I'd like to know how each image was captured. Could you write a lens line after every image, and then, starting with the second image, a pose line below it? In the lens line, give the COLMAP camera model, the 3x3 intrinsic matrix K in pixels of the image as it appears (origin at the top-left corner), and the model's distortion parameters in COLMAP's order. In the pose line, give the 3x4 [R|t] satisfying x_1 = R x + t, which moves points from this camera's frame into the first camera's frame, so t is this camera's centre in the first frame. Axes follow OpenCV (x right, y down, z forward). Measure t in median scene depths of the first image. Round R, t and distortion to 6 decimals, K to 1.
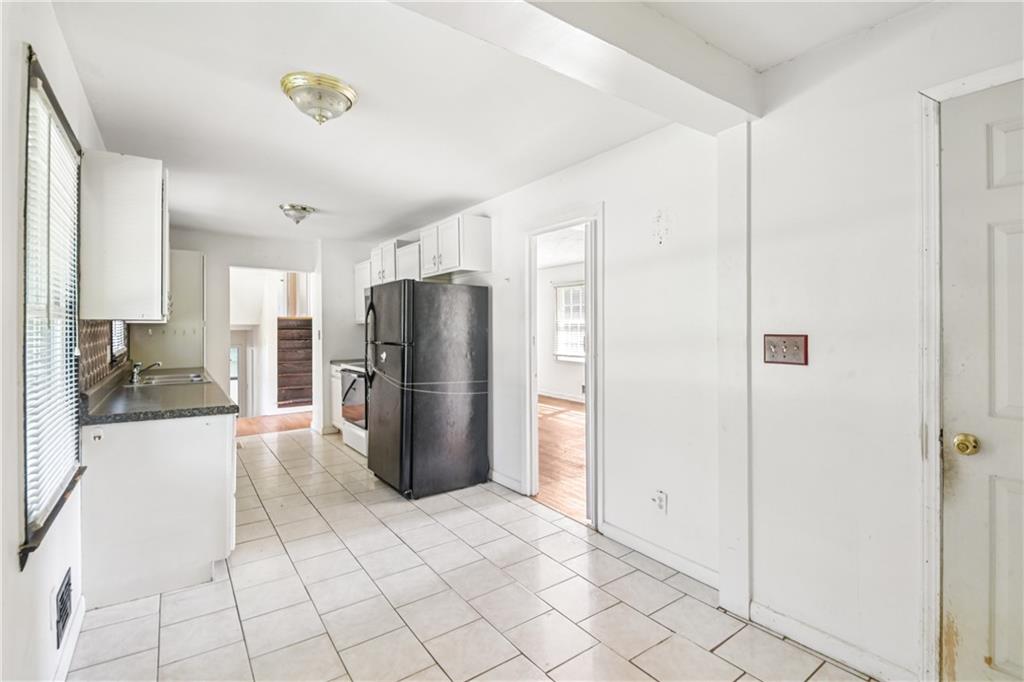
lens RADIAL K [[471.0, 0, 516.2], [0, 471.0, 327.3], [0, 0, 1]] dist [0.042400, -0.031747]
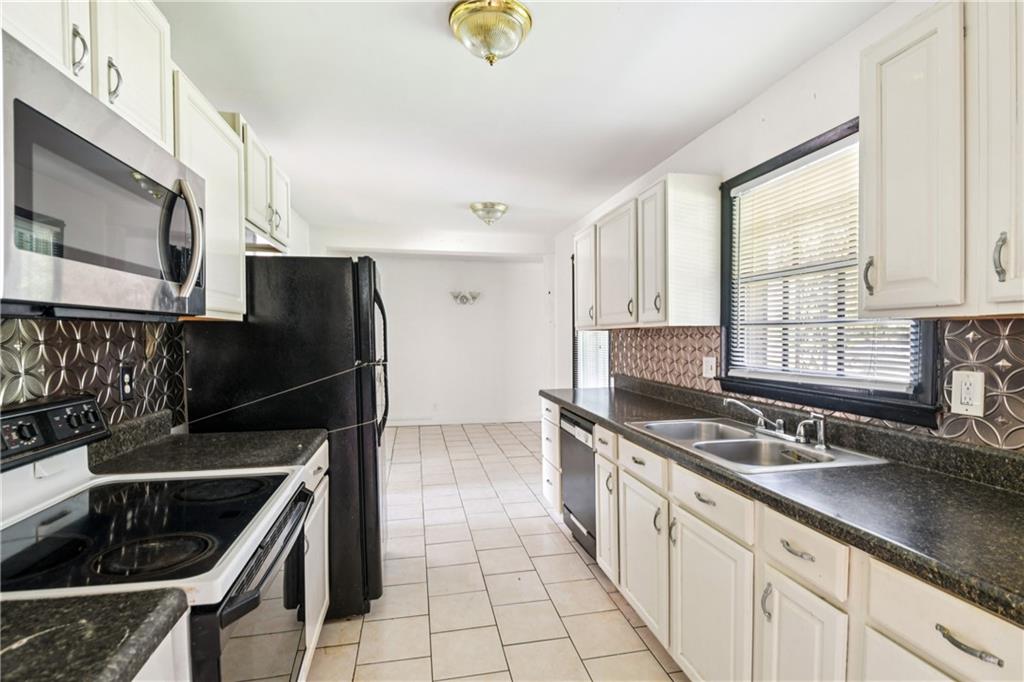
lens RADIAL K [[471.6, 0, 518.2], [0, 471.6, 338.3], [0, 0, 1]] dist [0.024610, -0.022824]
pose [[-0.916180, 0.001624, 0.400765, -0.454802], [0.003643, 0.999984, 0.004275, 0.000712], [-0.400751, 0.005377, -0.916171, 0.966043]]
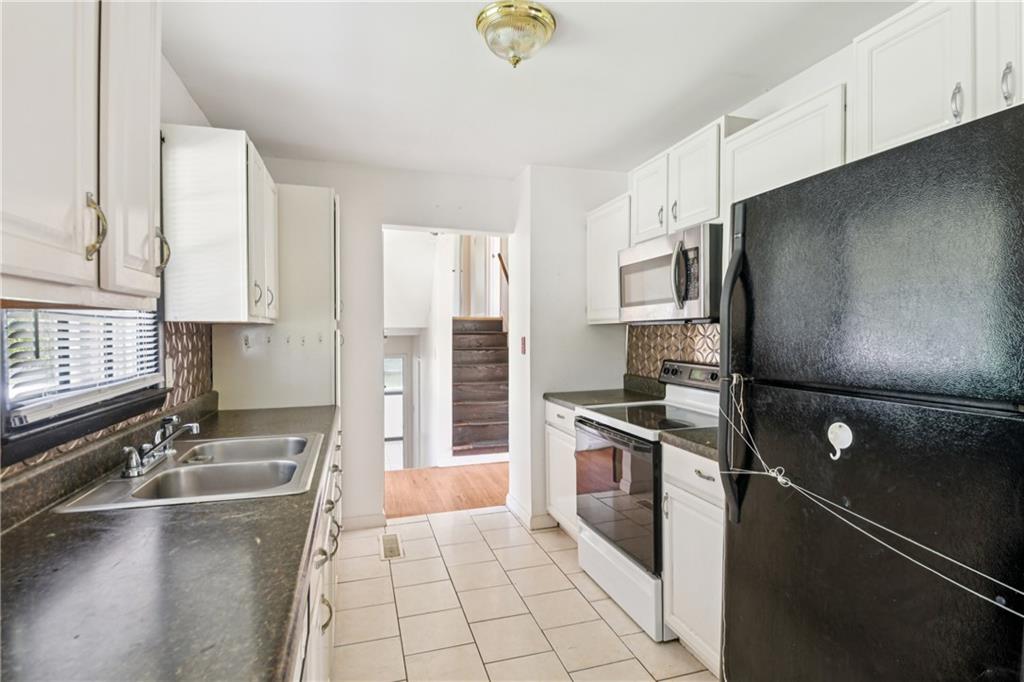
lens RADIAL K [[518.7, 0, 526.0], [0, 518.7, 334.4], [0, 0, 1]] dist [0.002720, 0.000068]
pose [[0.953314, 0.003138, -0.301966, -0.225351], [-0.001497, 0.999983, 0.005668, -0.000218], [0.301978, -0.004951, 0.953302, 0.415456]]
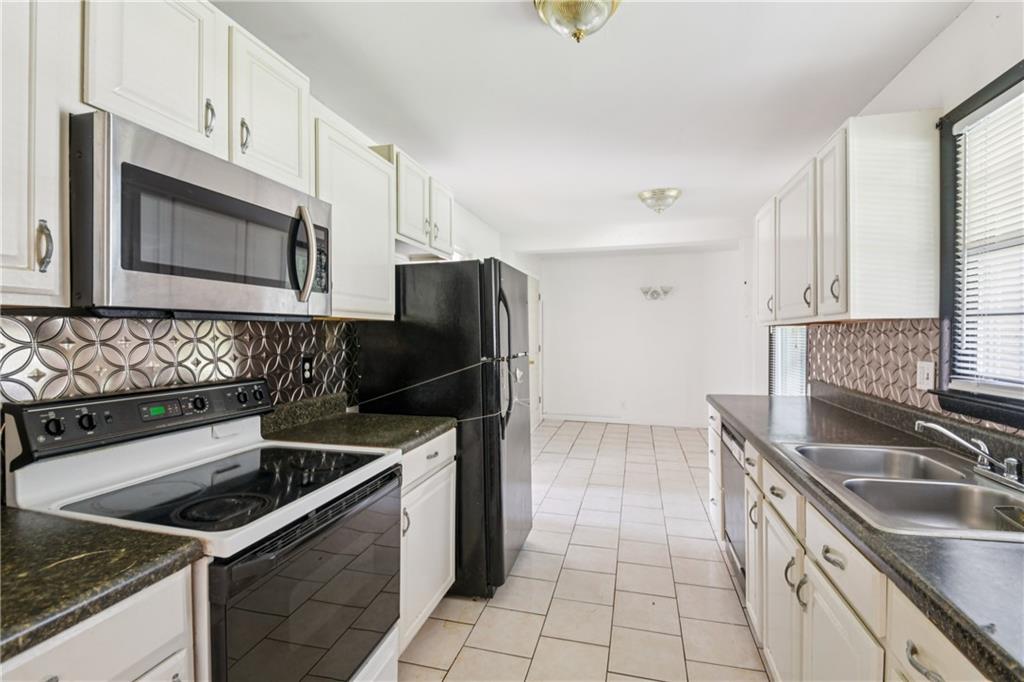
lens RADIAL K [[465.7, 0, 512.8], [0, 465.7, 332.2], [0, 0, 1]] dist [0.025191, -0.030077]
pose [[-0.634489, 0.006179, 0.772907, -0.504513], [0.004450, 0.999981, -0.004341, 0.001182], [-0.772919, 0.000686, -0.634505, 0.904789]]
